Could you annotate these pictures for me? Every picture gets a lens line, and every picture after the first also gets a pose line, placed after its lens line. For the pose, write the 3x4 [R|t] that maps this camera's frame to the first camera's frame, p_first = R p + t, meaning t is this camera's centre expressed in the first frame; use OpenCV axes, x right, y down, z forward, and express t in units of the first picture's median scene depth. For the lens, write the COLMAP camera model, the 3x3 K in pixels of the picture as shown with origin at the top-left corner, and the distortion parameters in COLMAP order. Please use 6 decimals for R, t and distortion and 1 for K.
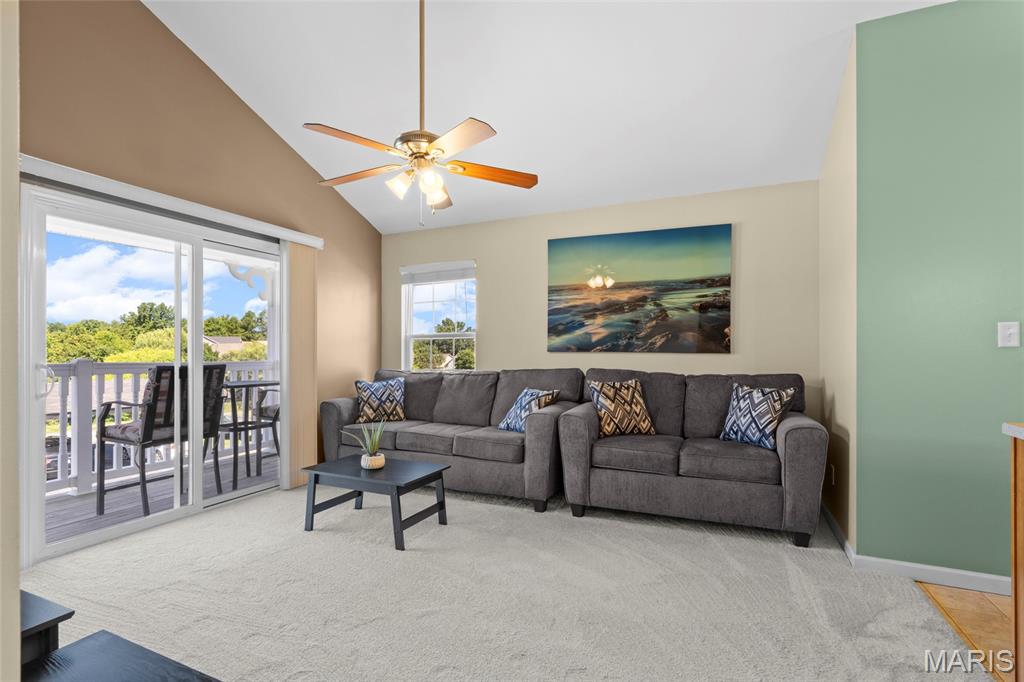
lens RADIAL K [[483.8, 0, 513.7], [0, 483.8, 353.9], [0, 0, 1]] dist [-0.009023, 0.001853]
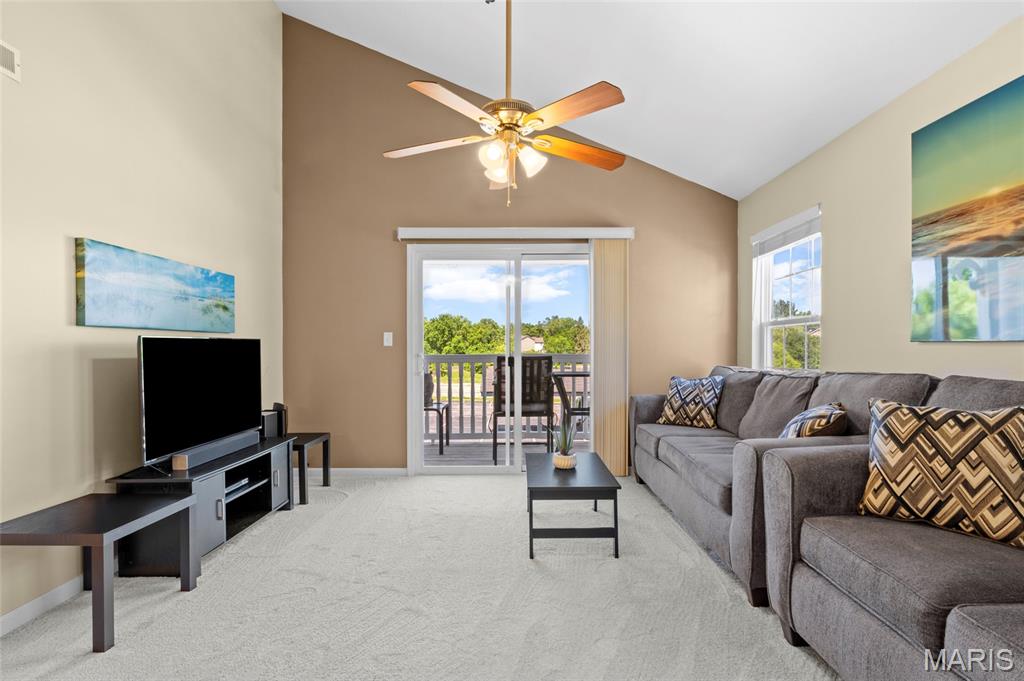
lens RADIAL K [[483.8, 0, 516.2], [0, 483.8, 354.0], [0, 0, 1]] dist [-0.009023, 0.001853]
pose [[0.411531, 0.010454, -0.911336, 0.417457], [0.001912, 0.999922, 0.012334, 0.001804], [0.911394, -0.006818, 0.411479, 0.413123]]
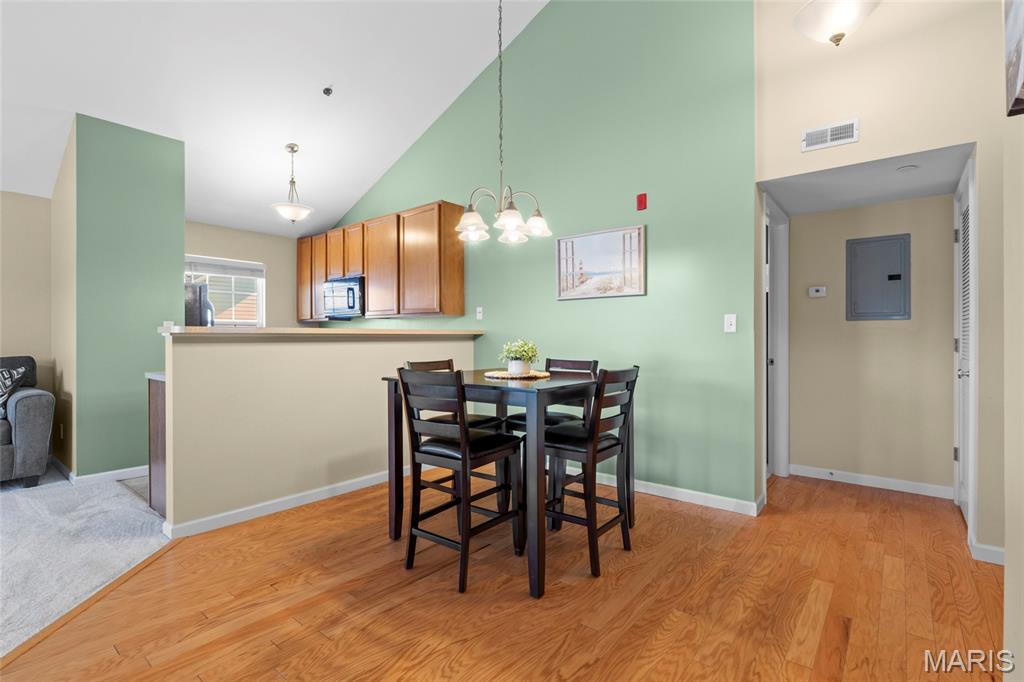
lens RADIAL K [[483.8, 0, 506.8], [0, 483.8, 336.2], [0, 0, 1]] dist [-0.009023, 0.001853]
pose [[0.266111, 0.002628, 0.963939, -0.221961], [0.003135, 0.999989, -0.003591, 0.000151], [-0.963937, 0.003978, 0.266100, -0.415310]]
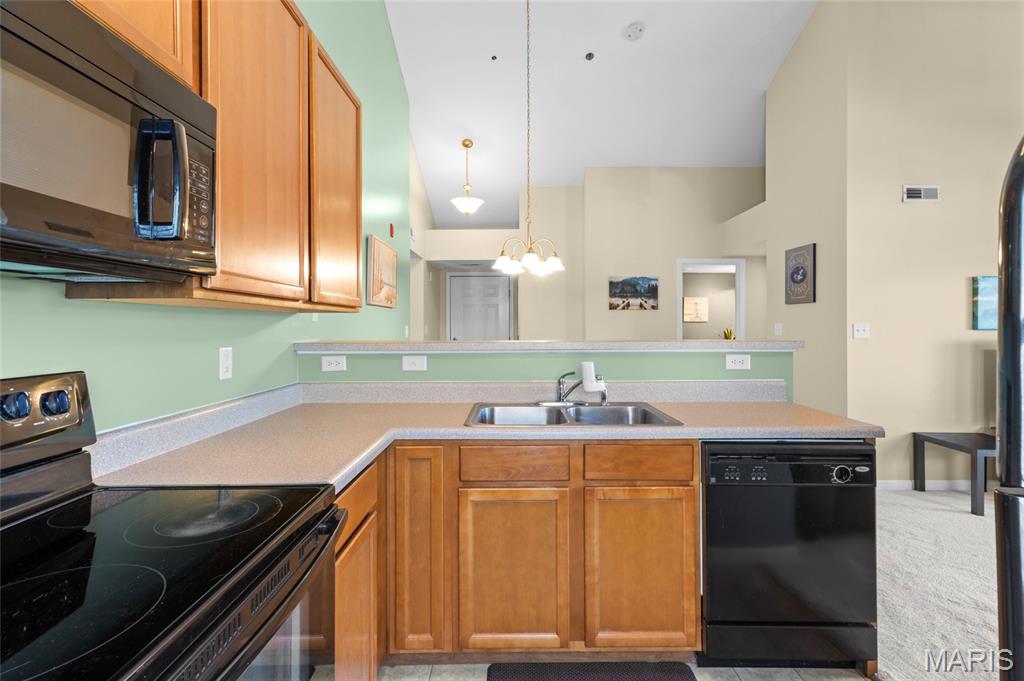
lens RADIAL K [[459.1, 0, 511.7], [0, 459.1, 323.6], [0, 0, 1]] dist [0.003965, 0.000410]
pose [[-0.916177, 0.005293, -0.400738, 0.879349], [0.003718, 0.999982, 0.004708, -0.044815], [0.400756, 0.002823, -0.916181, 0.641127]]
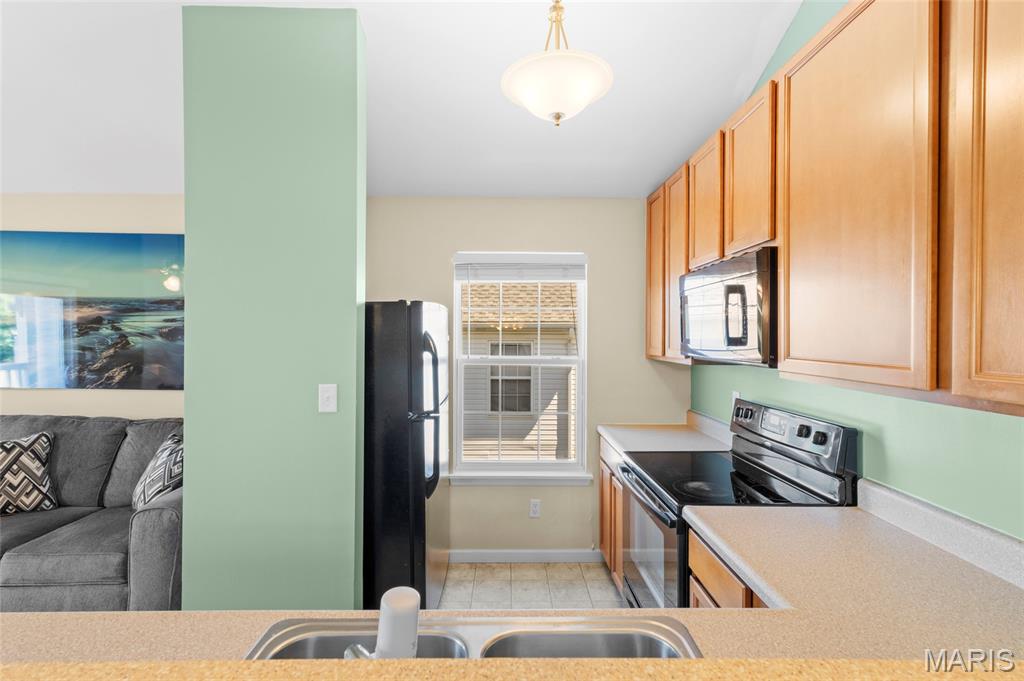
lens RADIAL K [[459.1, 0, 515.9], [0, 459.1, 335.9], [0, 0, 1]] dist [0.003965, 0.000410]
pose [[0.903800, -0.000072, 0.427955, 0.566030], [-0.000108, 1.000000, 0.000397, -0.090314], [-0.427955, -0.000405, 0.903800, 0.044077]]
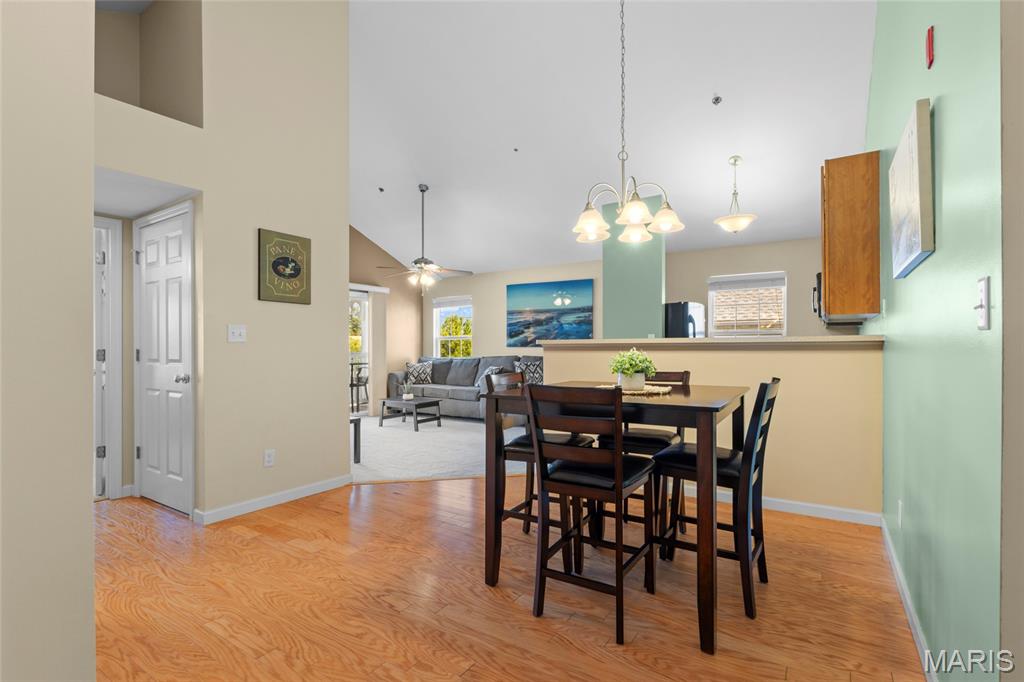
lens RADIAL K [[483.8, 0, 511.5], [0, 483.8, 346.0], [0, 0, 1]] dist [-0.009023, 0.001853]
pose [[0.987041, -0.002357, -0.160449, 0.418634], [0.001424, 0.999981, -0.005928, 0.003245], [0.160460, 0.005623, 0.987026, -0.873349]]
